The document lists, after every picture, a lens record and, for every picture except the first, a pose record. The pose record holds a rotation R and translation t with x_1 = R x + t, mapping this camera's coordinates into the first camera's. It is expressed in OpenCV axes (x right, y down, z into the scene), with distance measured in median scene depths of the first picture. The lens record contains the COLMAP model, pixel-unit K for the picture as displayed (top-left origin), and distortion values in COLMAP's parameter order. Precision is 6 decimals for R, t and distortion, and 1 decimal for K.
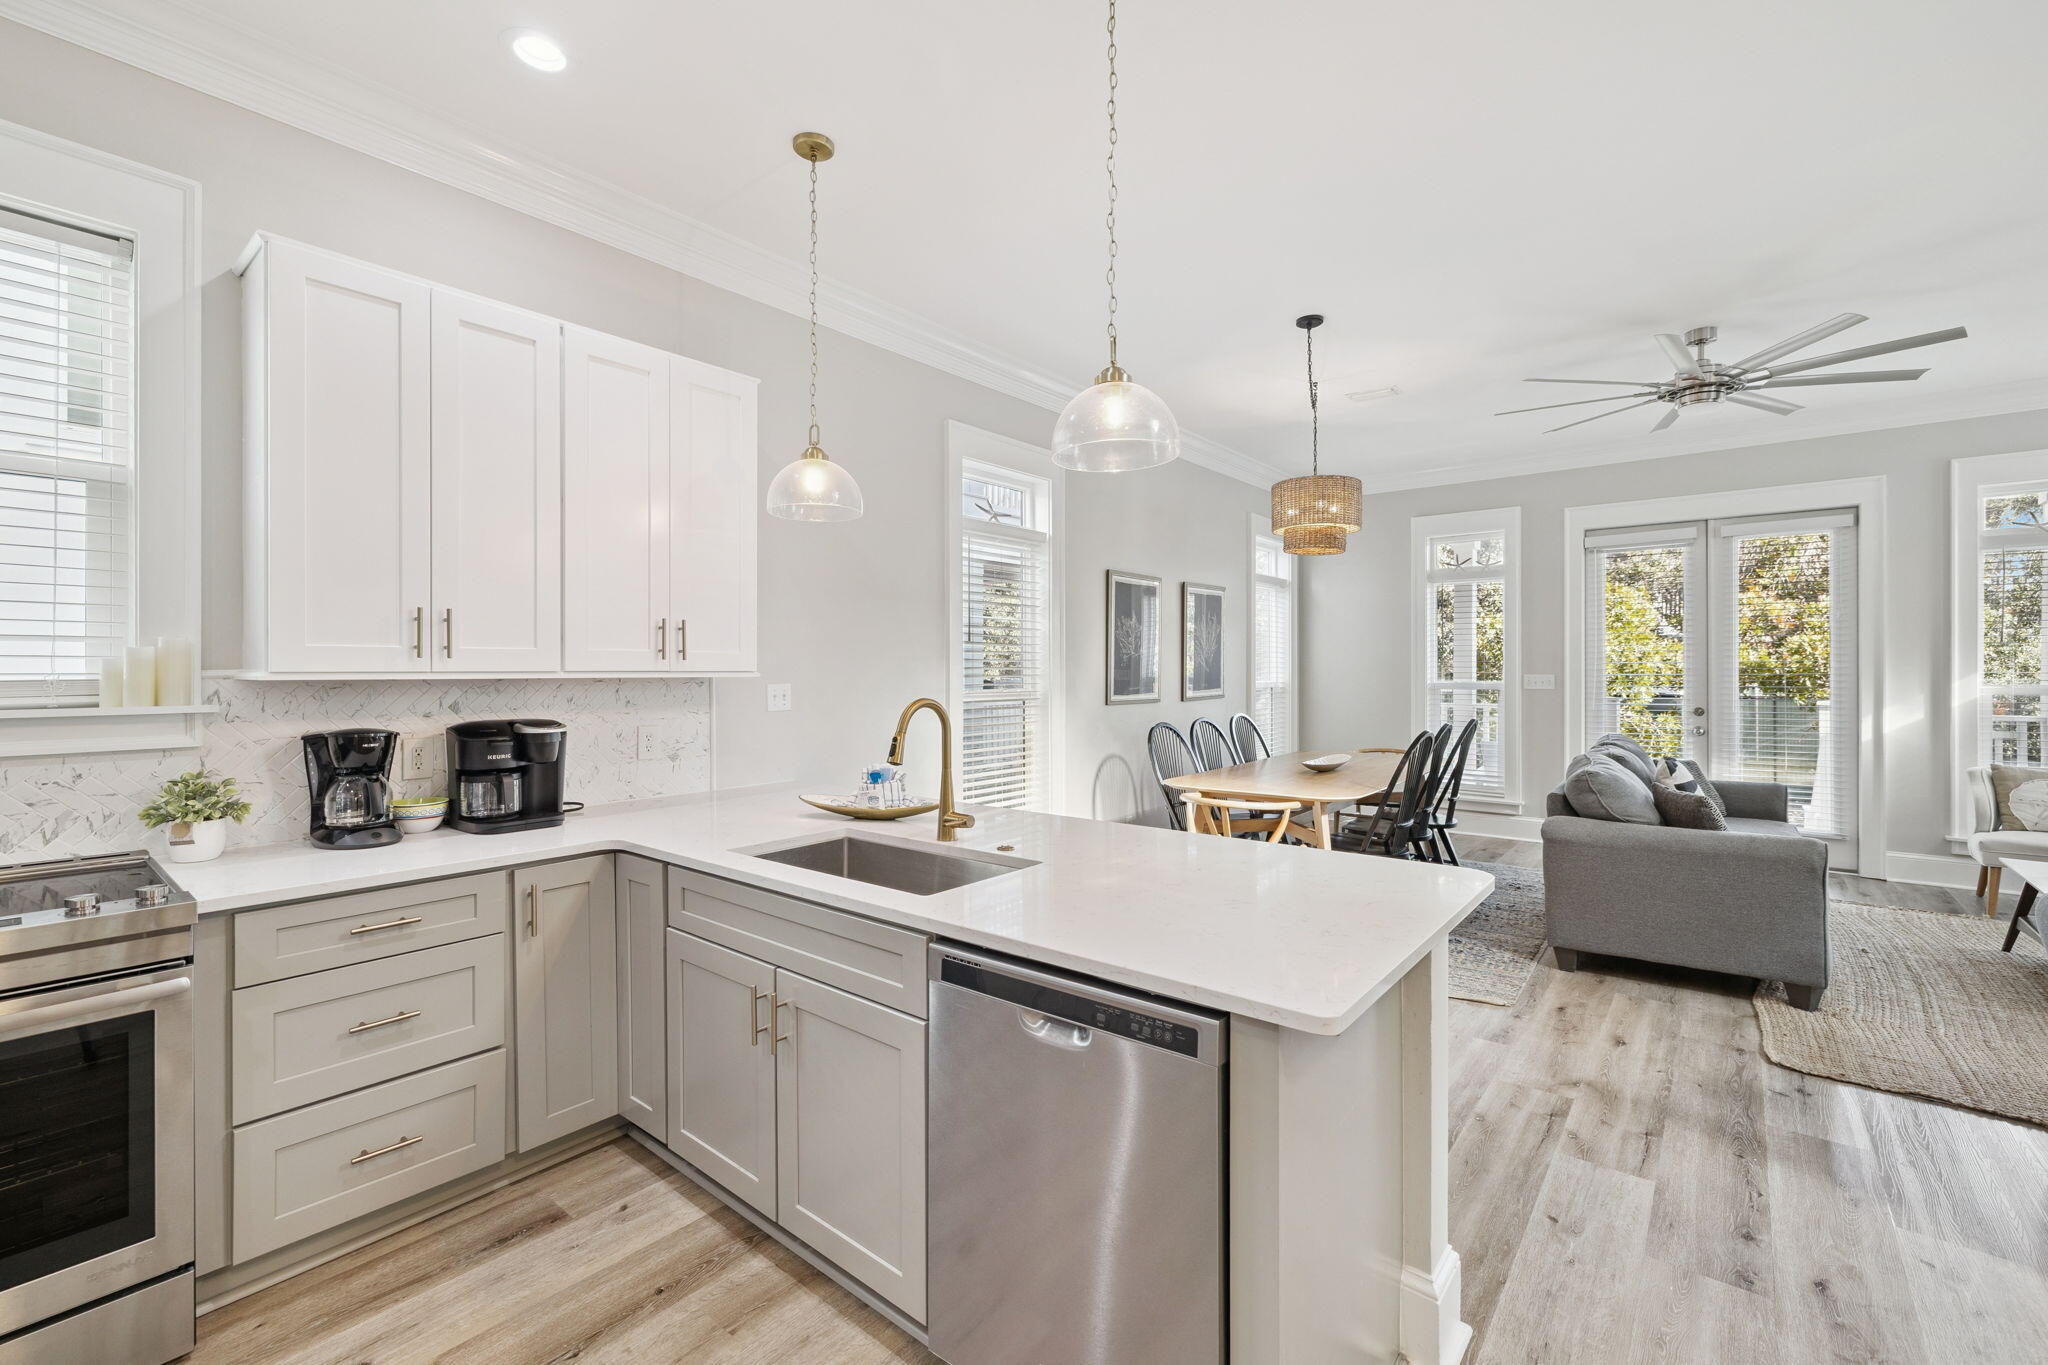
lens RADIAL K [[864.8, 0, 1014.2], [0, 864.8, 672.2], [0, 0, 1]] dist [0.003110, -0.001282]
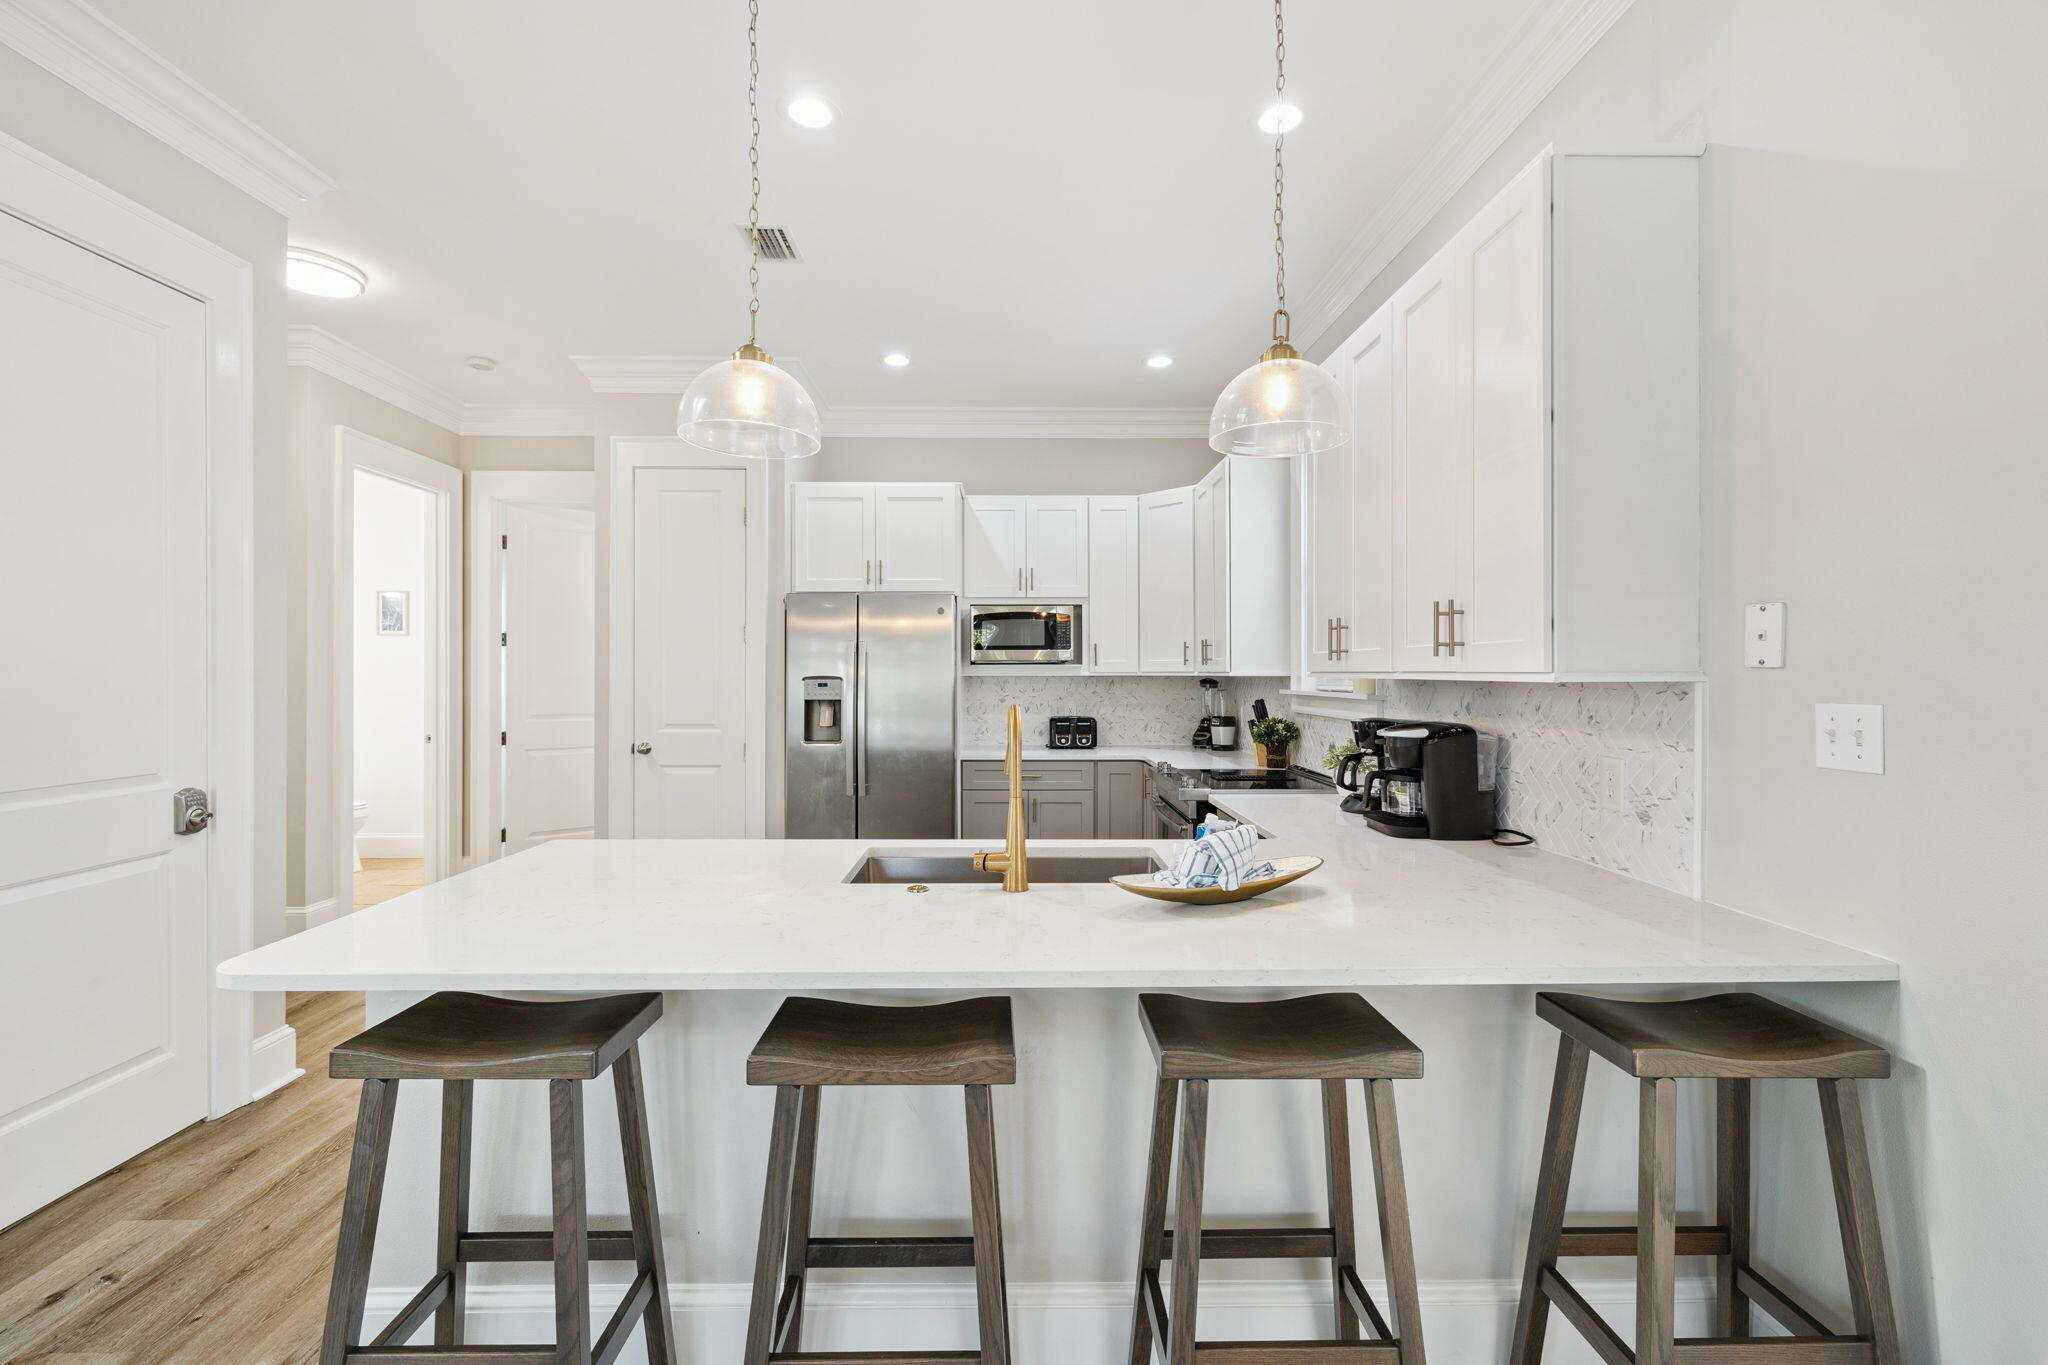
lens RADIAL K [[864.8, 0, 1025.6], [0, 864.8, 668.2], [0, 0, 1]] dist [0.003110, -0.001282]
pose [[-0.754399, -0.006732, -0.656382, 0.204864], [-0.007081, 0.999973, -0.002118, 0.000115], [0.656378, 0.003050, -0.754426, 0.754799]]
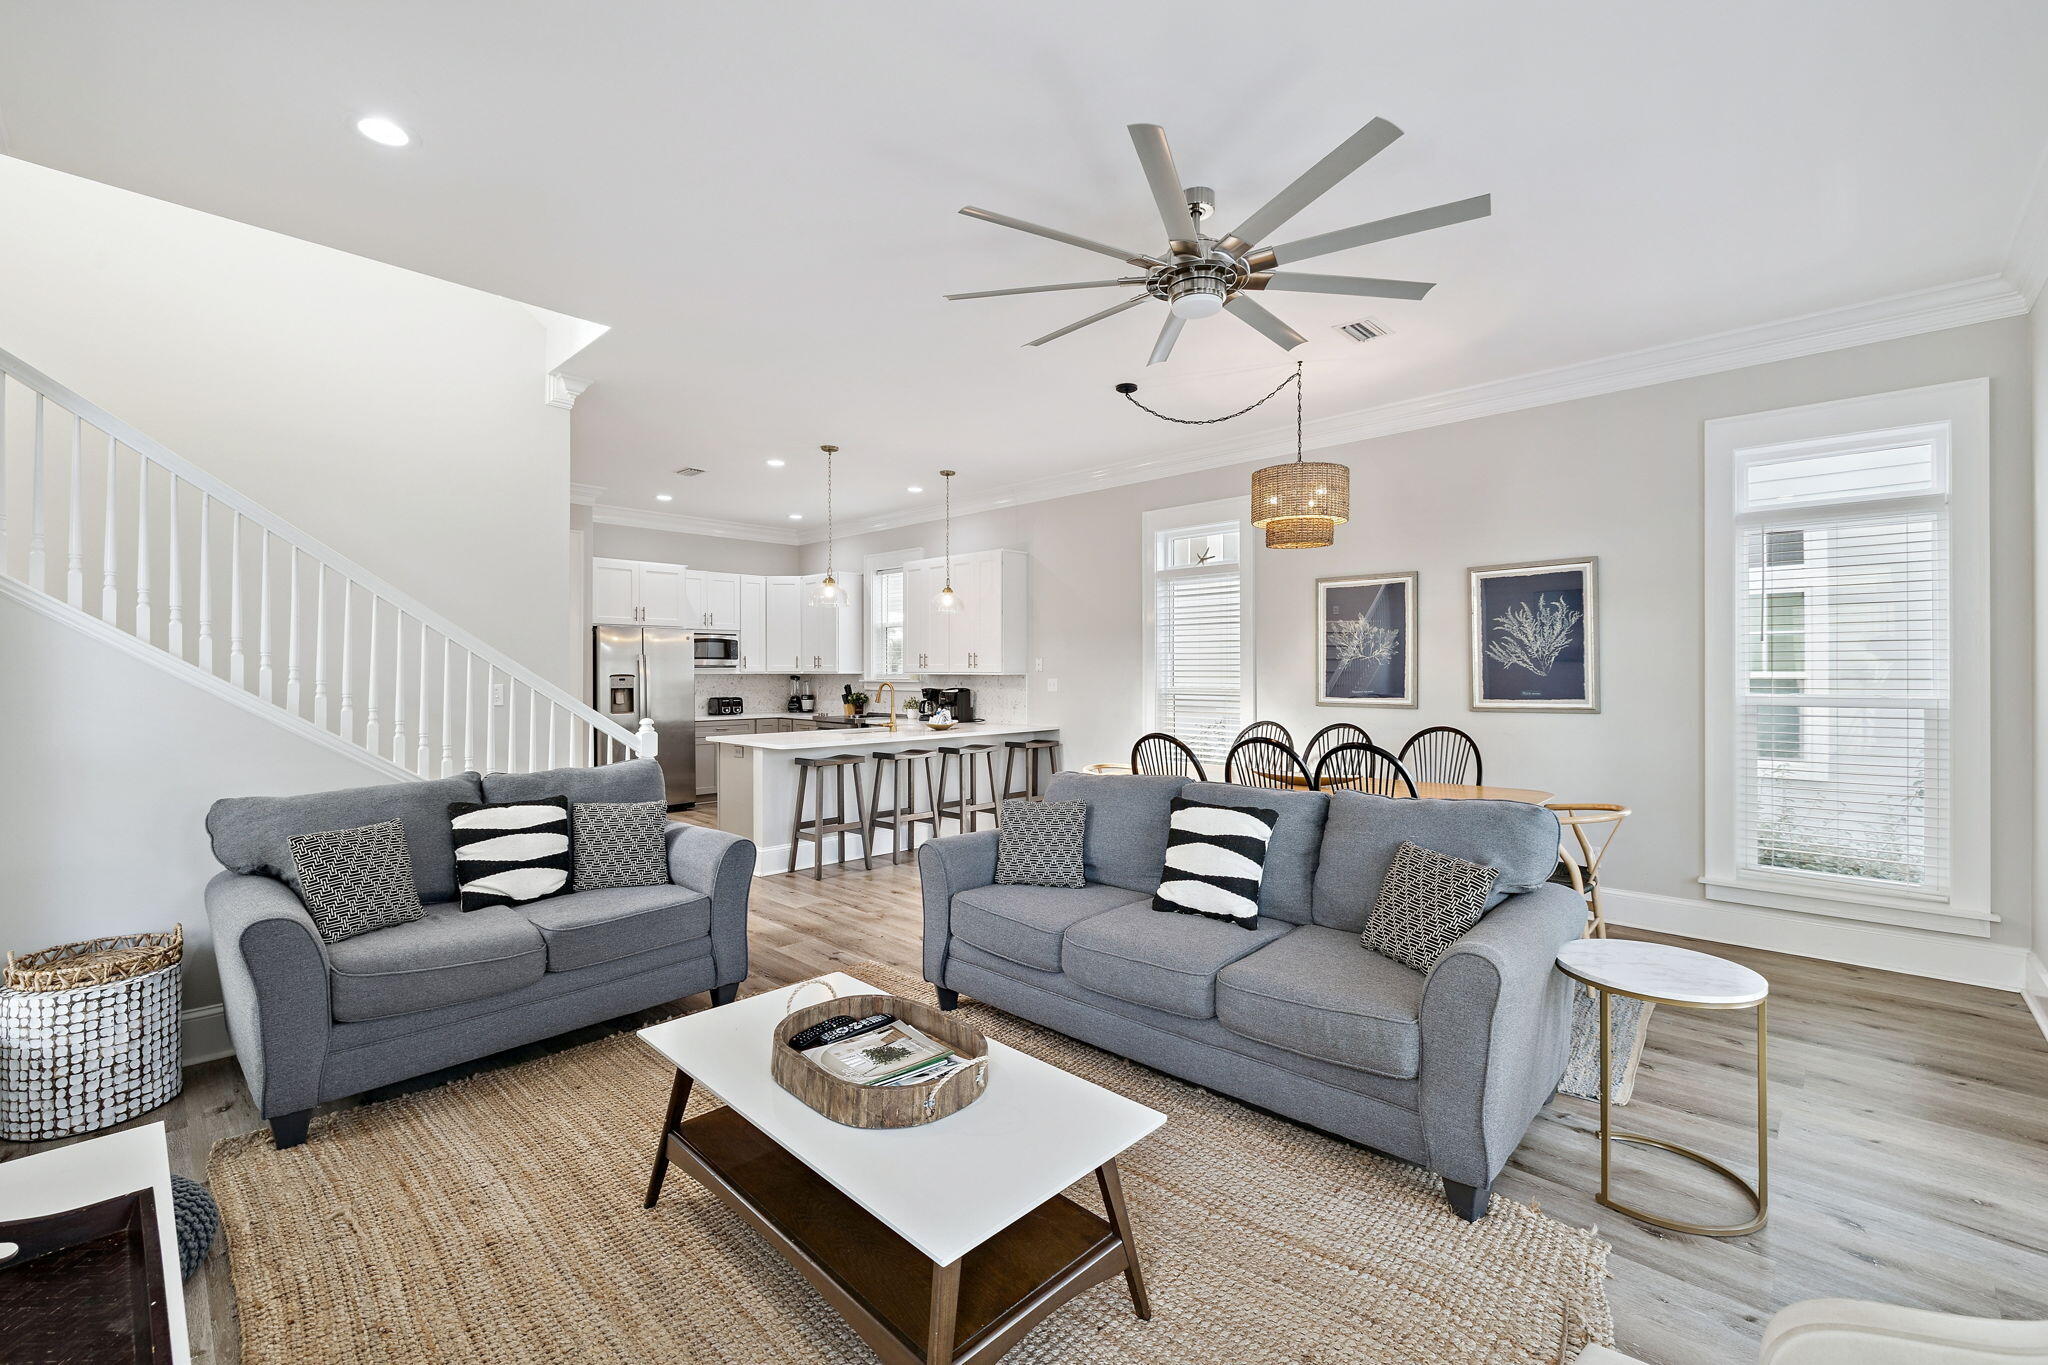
lens RADIAL K [[864.8, 0, 1029.5], [0, 864.8, 677.4], [0, 0, 1]] dist [0.003110, -0.001282]
pose [[-0.079167, 0.003452, -0.996855, 1.289032], [-0.007871, 0.999961, 0.004088, 0.001608], [0.996830, 0.008170, -0.079137, 0.795148]]
